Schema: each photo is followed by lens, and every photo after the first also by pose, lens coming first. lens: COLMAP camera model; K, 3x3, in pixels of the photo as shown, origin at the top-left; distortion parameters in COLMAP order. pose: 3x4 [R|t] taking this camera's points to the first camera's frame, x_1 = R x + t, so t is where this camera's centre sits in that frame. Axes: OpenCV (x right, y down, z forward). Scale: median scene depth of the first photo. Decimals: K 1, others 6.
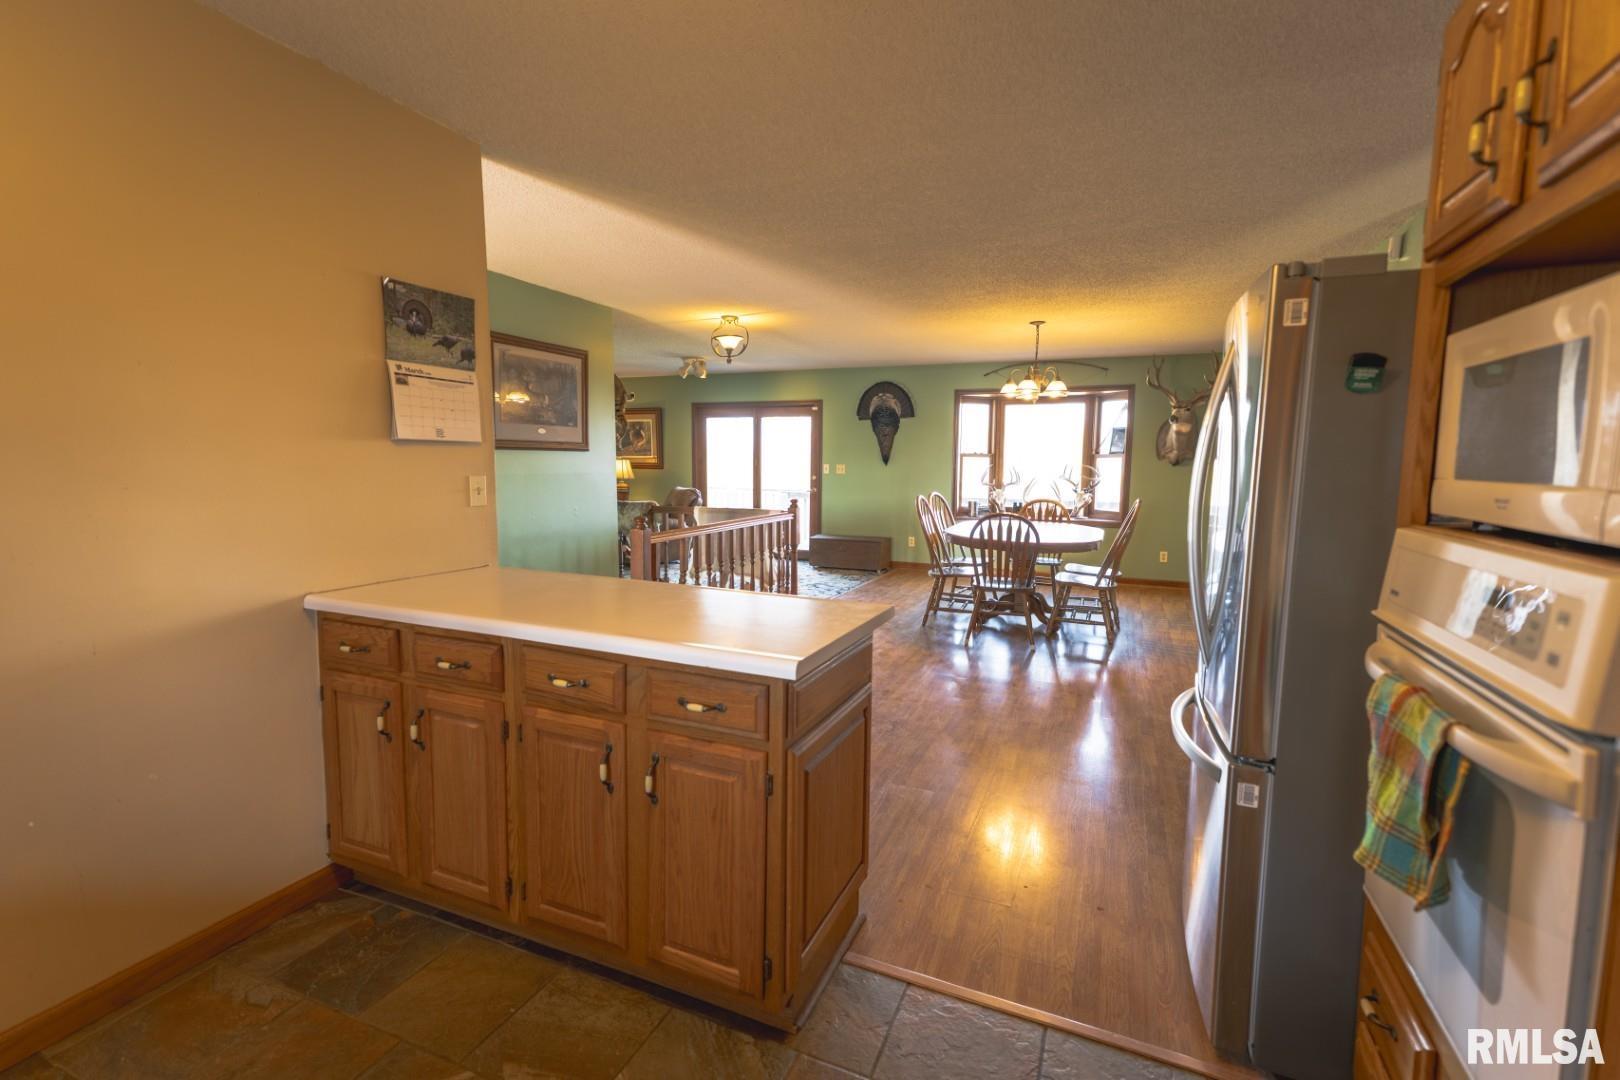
lens RADIAL K [[718.6, 0, 812.5], [0, 718.6, 548.0], [0, 0, 1]] dist [-0.000907, -0.000278]
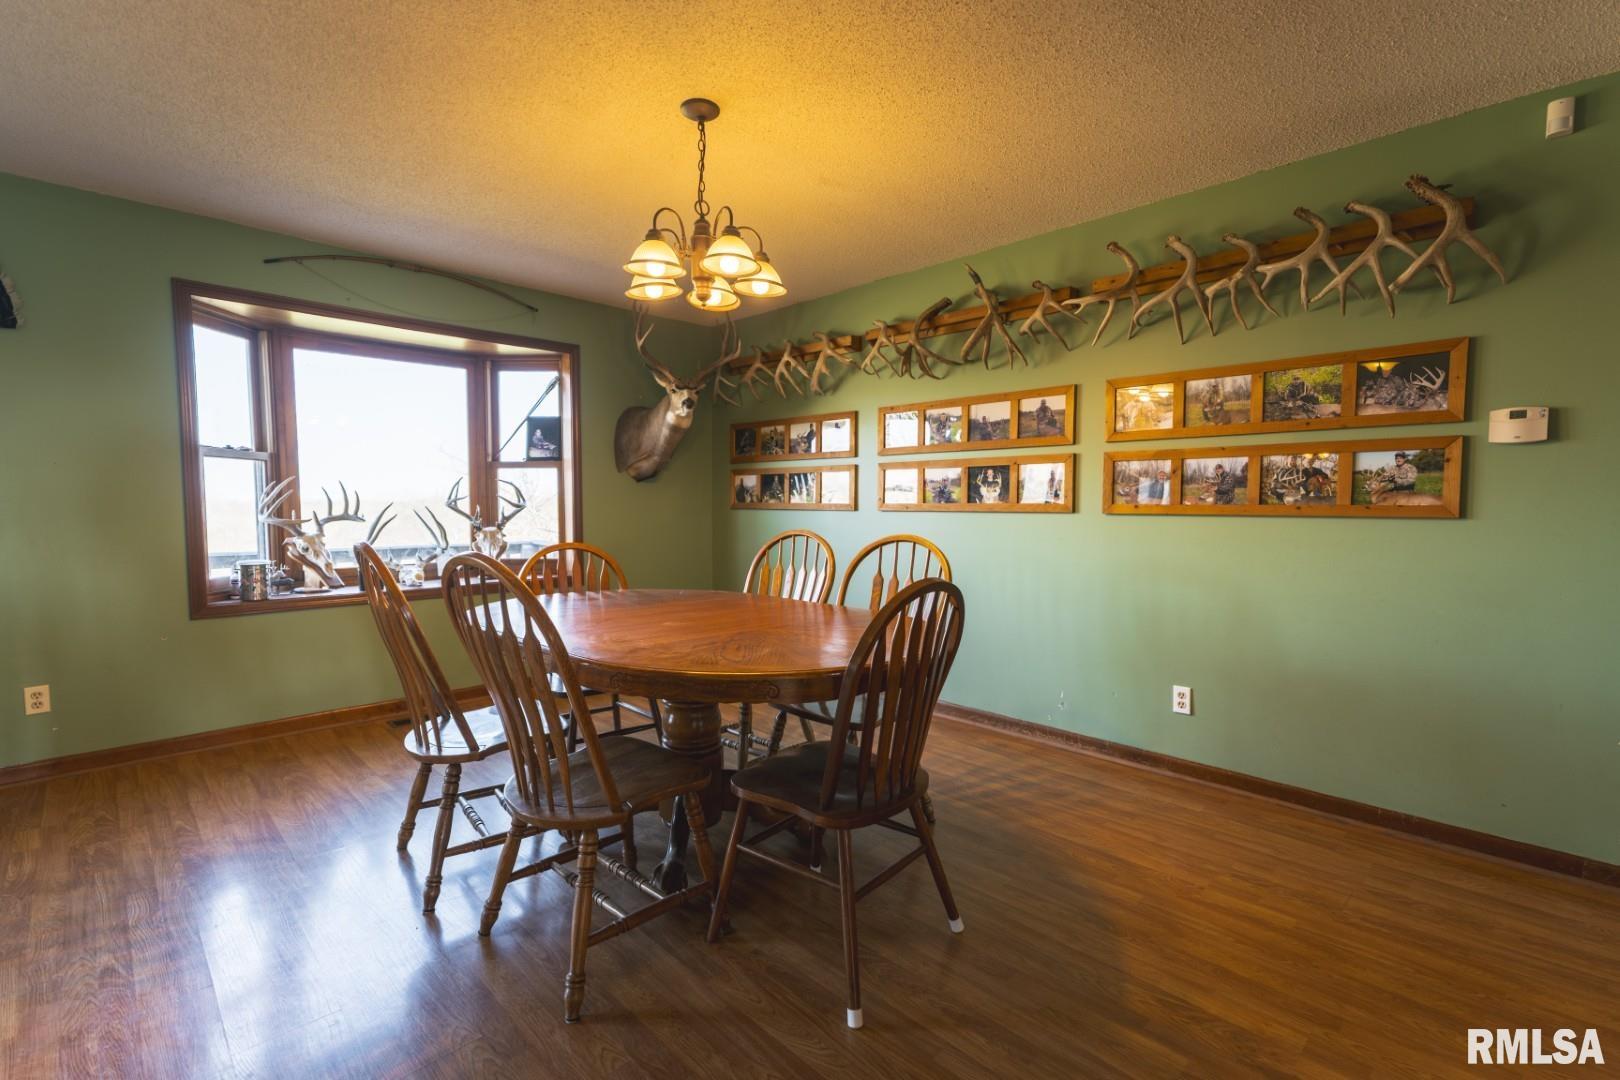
lens RADIAL K [[718.6, 0, 812.5], [0, 718.6, 548.0], [0, 0, 1]] dist [-0.000907, -0.000278]
pose [[0.358665, -0.064978, 0.931202, -0.046126], [0.115249, 0.993024, 0.024902, -0.046110], [-0.926324, 0.098389, 0.363652, 0.539470]]
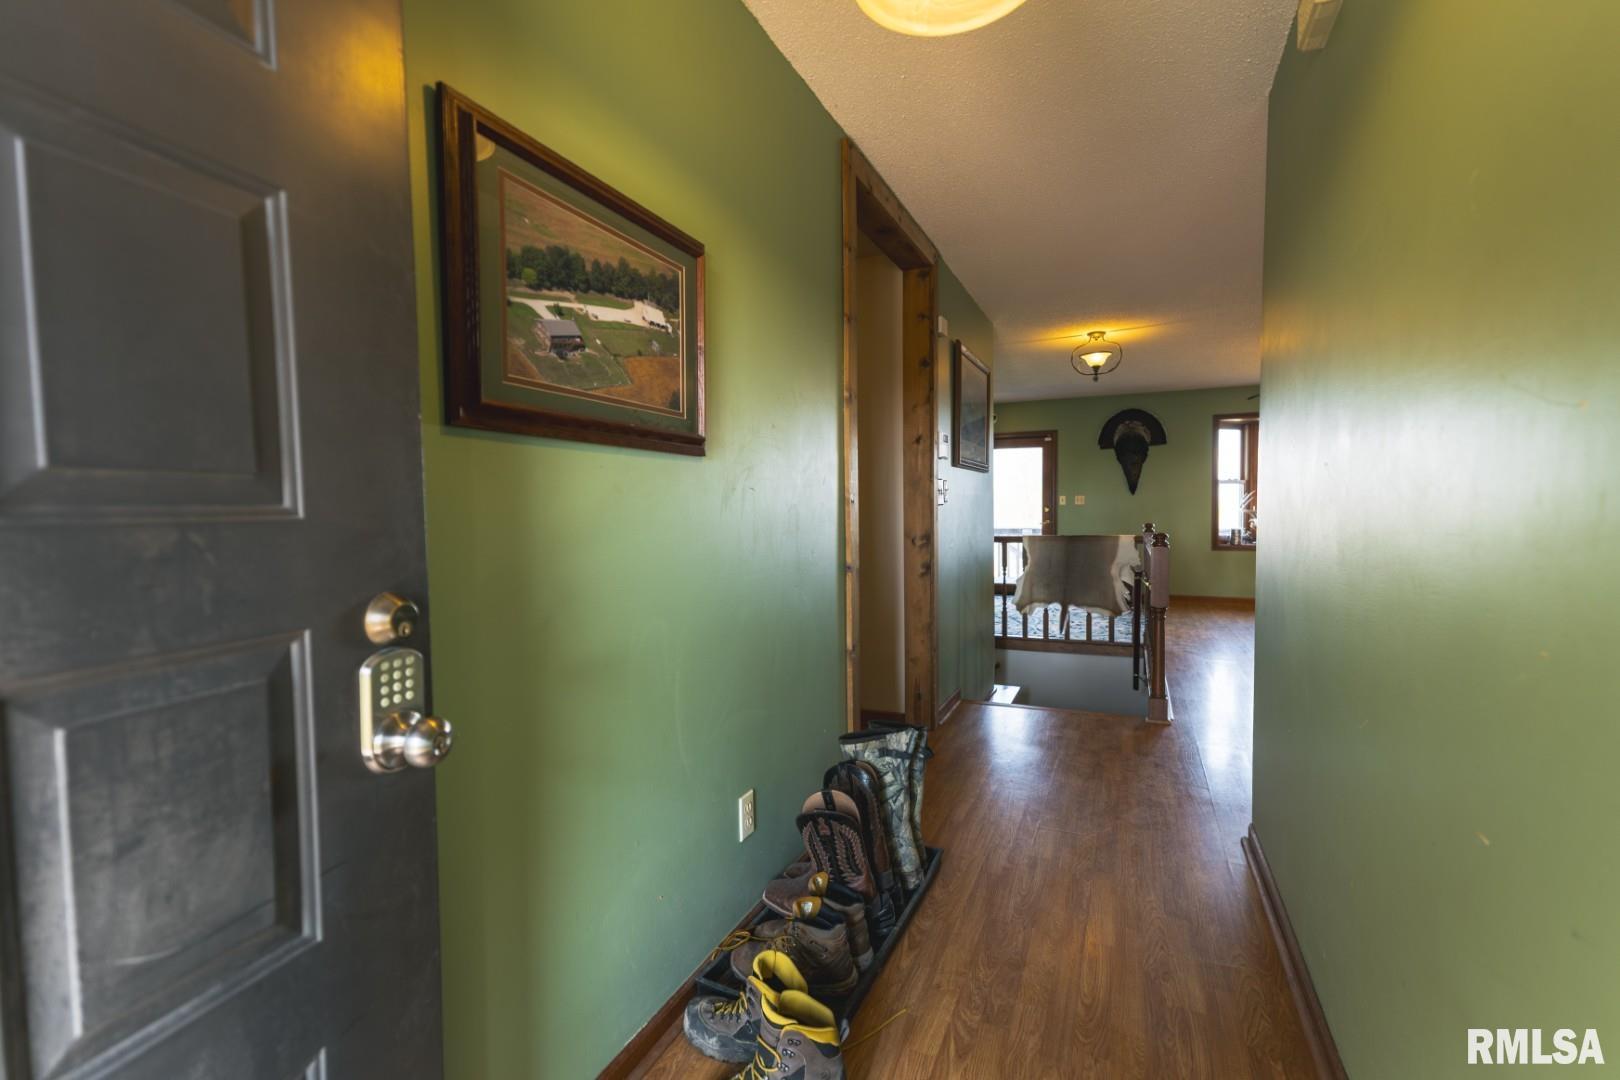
lens RADIAL K [[718.6, 0, 812.5], [0, 718.6, 548.0], [0, 0, 1]] dist [-0.000907, -0.000278]
pose [[0.999787, -0.020284, -0.003927, -0.331748], [0.019964, 0.997398, -0.069275, 0.014048], [0.005322, 0.069182, 0.997590, 0.044403]]
